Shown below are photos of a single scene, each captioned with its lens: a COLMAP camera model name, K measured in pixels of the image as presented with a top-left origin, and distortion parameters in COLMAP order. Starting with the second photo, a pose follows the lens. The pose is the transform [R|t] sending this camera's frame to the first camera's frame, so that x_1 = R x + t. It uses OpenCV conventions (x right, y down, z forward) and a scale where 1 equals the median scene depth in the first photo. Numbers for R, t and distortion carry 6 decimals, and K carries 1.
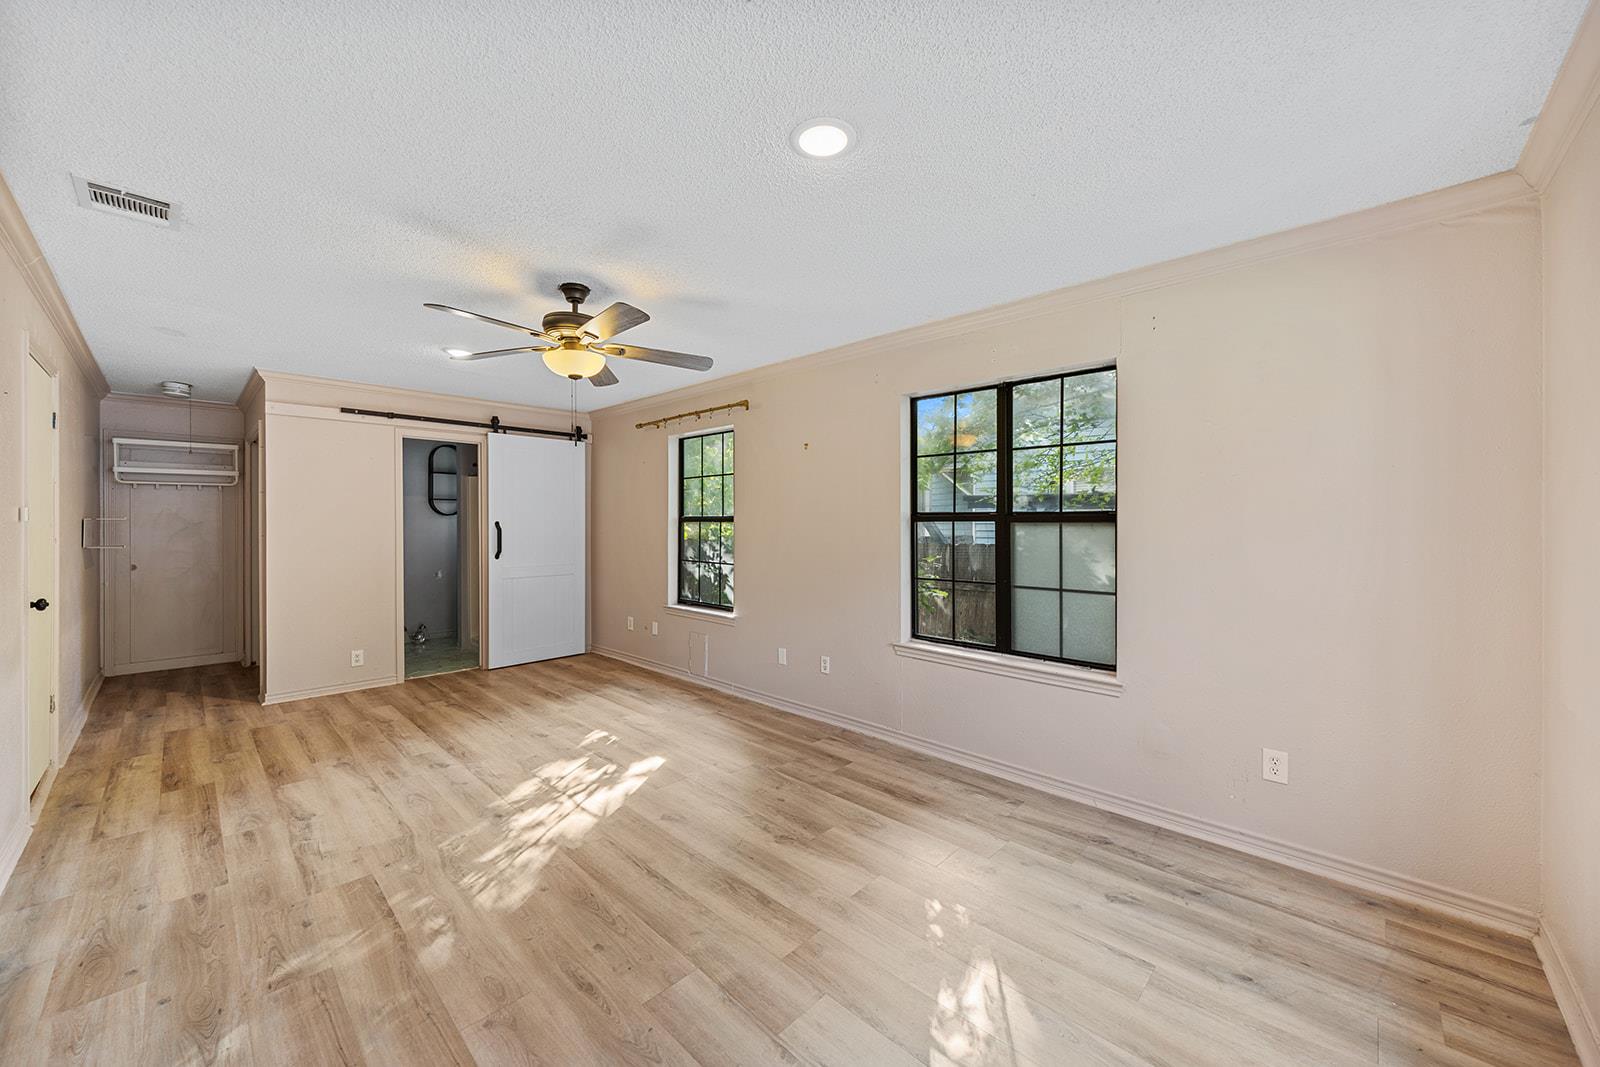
lens RADIAL K [[590.2, 0, 765.1], [0, 590.2, 522.2], [0, 0, 1]] dist [0.000994, -0.000256]
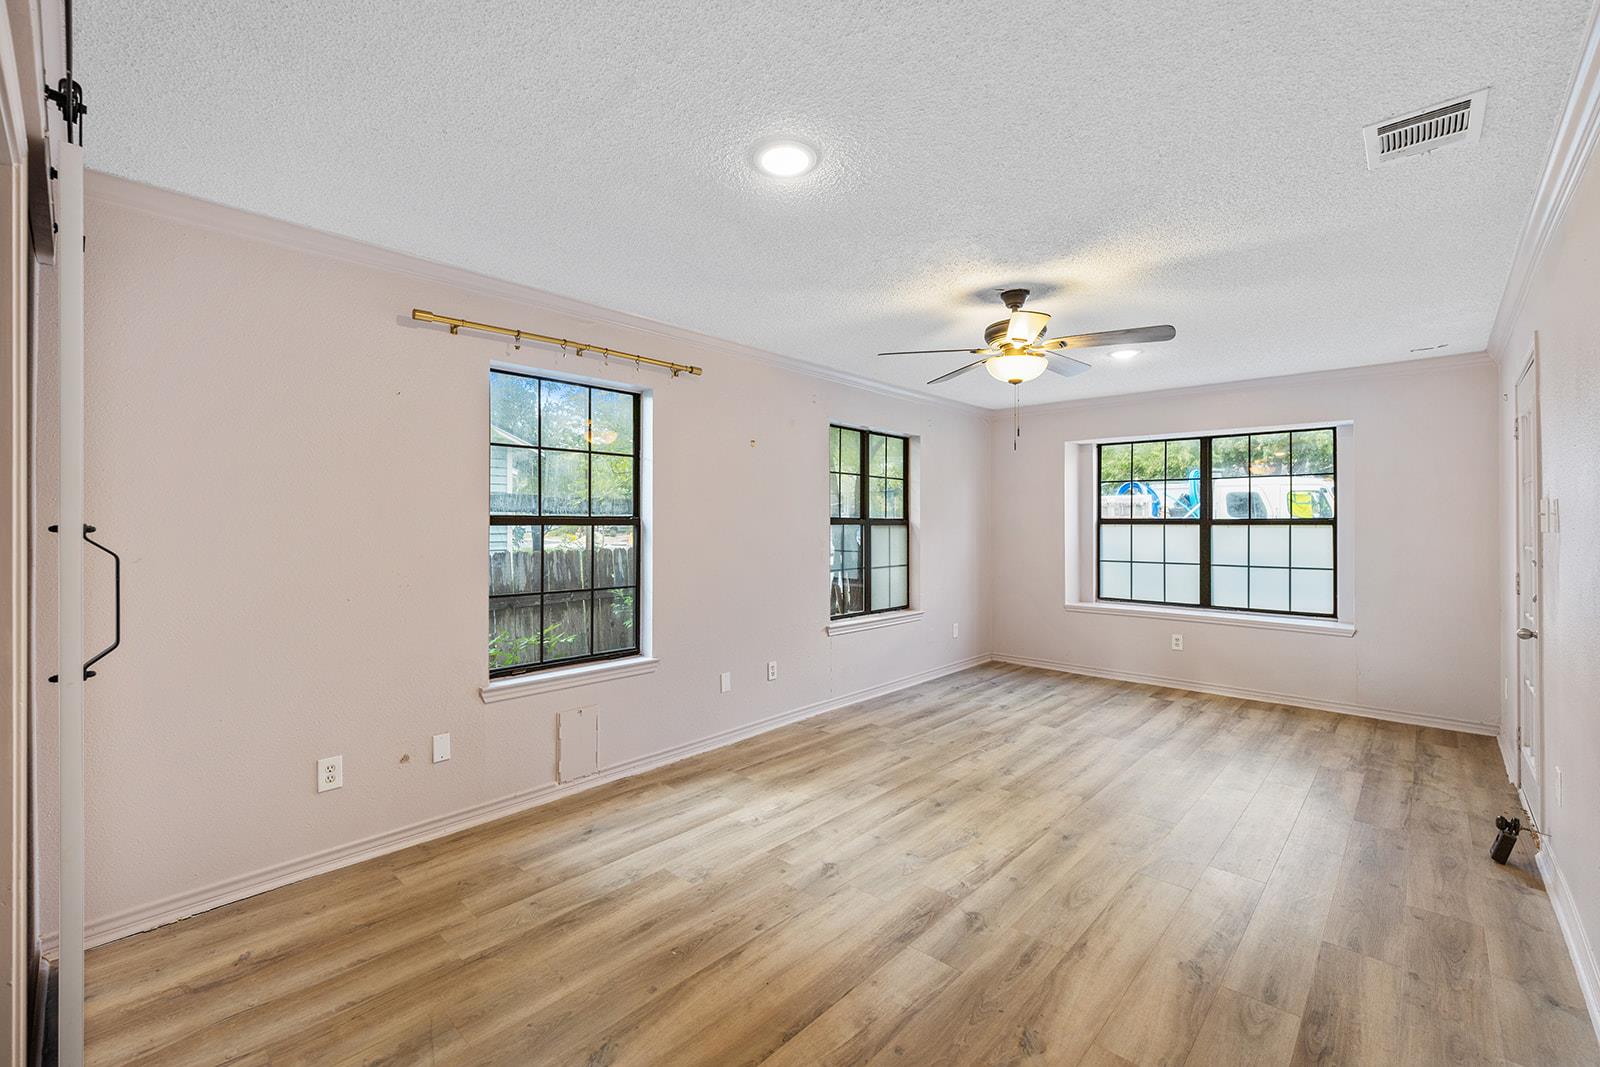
lens RADIAL K [[674.5, 0, 810.6], [0, 674.5, 533.6], [0, 0, 1]] dist [-0.002500, 0.000134]
pose [[-0.039902, -0.016023, 0.999075, -1.152034], [0.002943, 0.999865, 0.016153, -0.005172], [-0.999199, 0.003585, -0.039849, 1.110133]]
